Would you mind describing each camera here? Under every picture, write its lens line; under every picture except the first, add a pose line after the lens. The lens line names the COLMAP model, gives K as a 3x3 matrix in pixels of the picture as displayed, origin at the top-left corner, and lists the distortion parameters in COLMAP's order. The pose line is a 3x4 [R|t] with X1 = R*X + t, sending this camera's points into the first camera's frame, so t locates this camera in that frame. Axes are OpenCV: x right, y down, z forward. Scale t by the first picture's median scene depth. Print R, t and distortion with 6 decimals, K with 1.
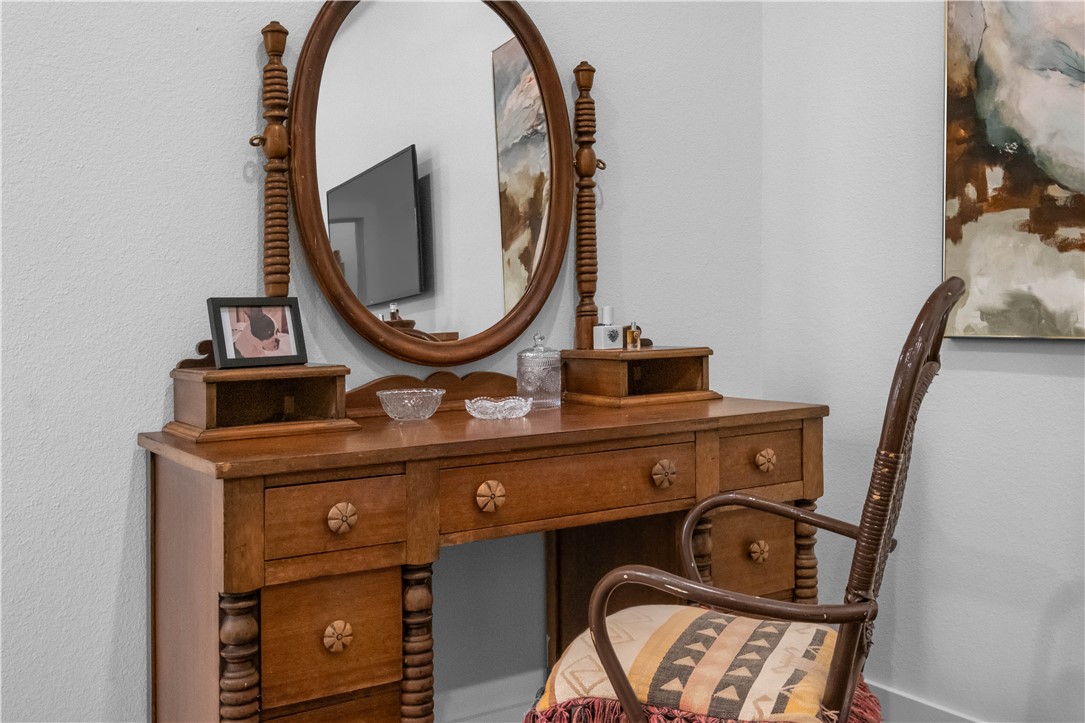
lens RADIAL K [[994.4, 0, 542.5], [0, 994.4, 361.5], [0, 0, 1]] dist [-0.009583, -0.001694]
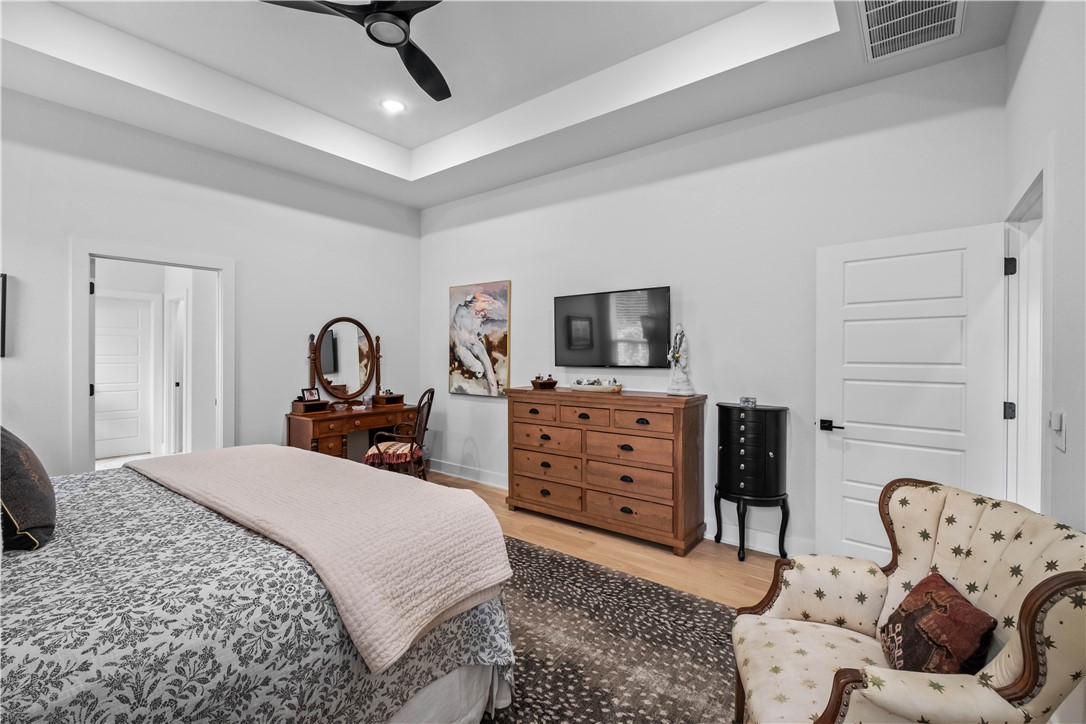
lens RADIAL K [[466.9, 0, 545.2], [0, 466.9, 376.6], [0, 0, 1]] dist [-0.000375, -0.000014]
pose [[0.942432, 0.004354, 0.334370, 0.056889], [-0.005374, 0.999983, 0.002126, -0.124226], [-0.334355, -0.003800, 0.942440, -1.593298]]
